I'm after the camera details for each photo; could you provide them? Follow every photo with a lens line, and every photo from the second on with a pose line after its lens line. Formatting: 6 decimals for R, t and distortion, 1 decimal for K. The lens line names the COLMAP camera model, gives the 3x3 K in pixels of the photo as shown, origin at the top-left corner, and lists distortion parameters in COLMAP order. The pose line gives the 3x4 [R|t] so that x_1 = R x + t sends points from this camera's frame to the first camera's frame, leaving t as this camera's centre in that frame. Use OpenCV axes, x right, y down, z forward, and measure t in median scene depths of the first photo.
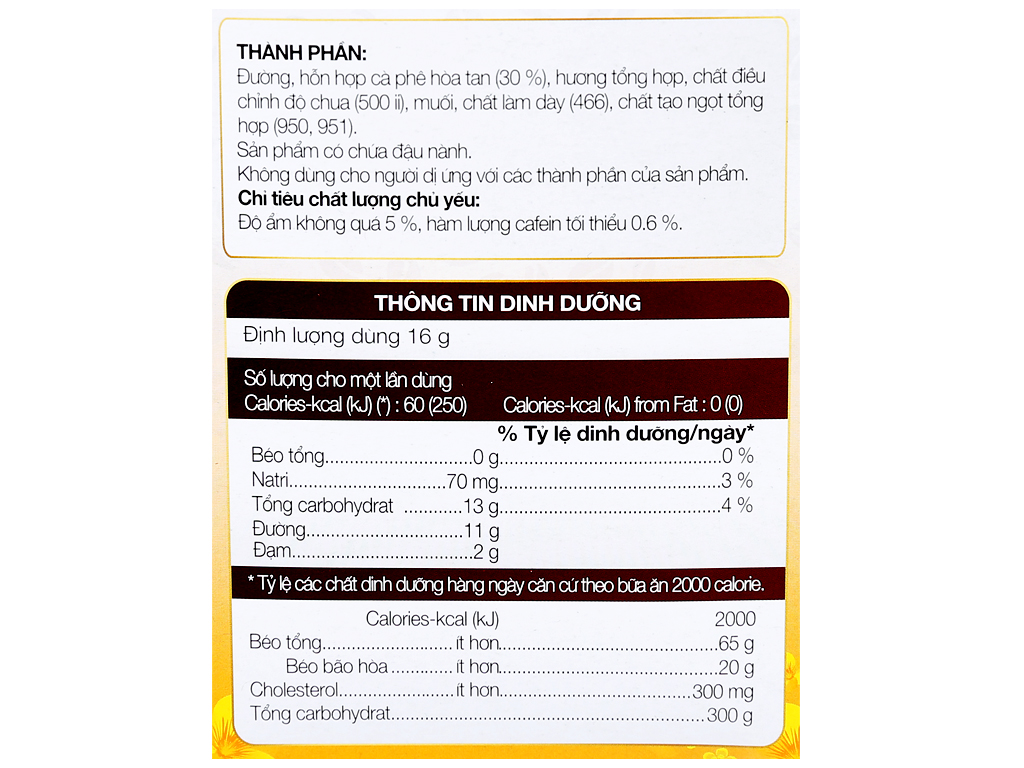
lens RADIAL K [[2378.1, 0, 526.8], [0, 2378.1, 339.6], [0, 0, 1]] dist [0.020873, 0.000000]
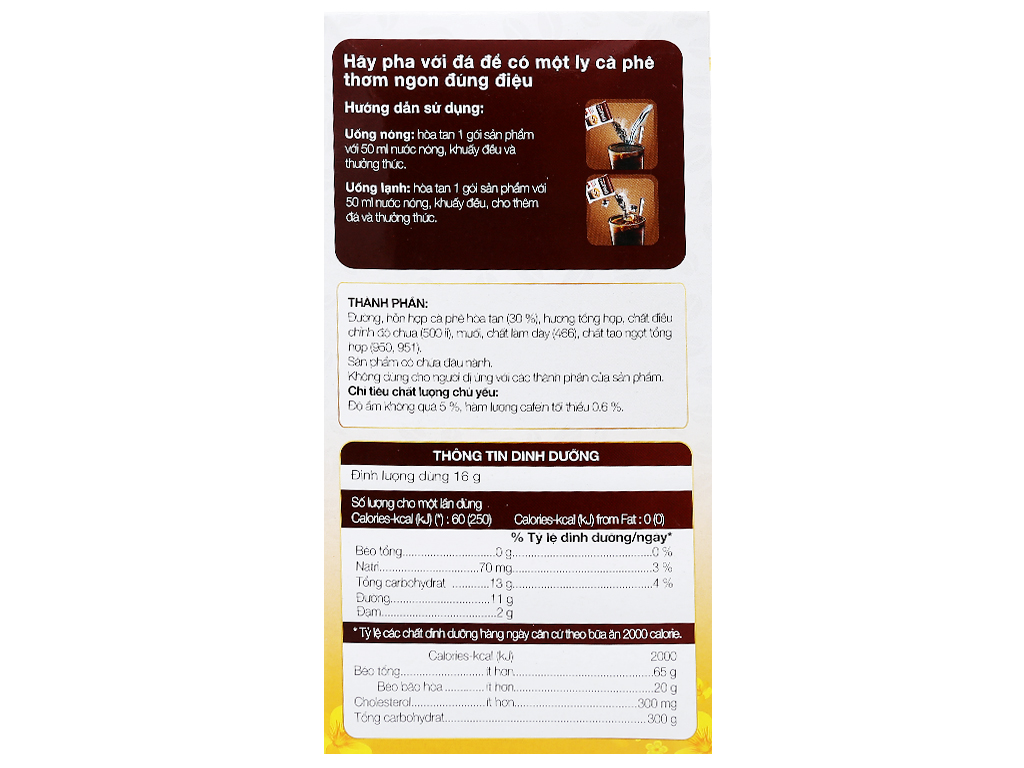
lens RADIAL K [[2378.1, 0, 510.7], [0, 2378.1, 384.1], [0, 0, 1]] dist [0.020873, 0.000000]
pose [[0.999131, -0.000931, -0.041673, 0.053765], [0.000152, 0.999825, -0.018680, -0.033084], [0.041683, 0.018658, 0.998957, -0.584915]]
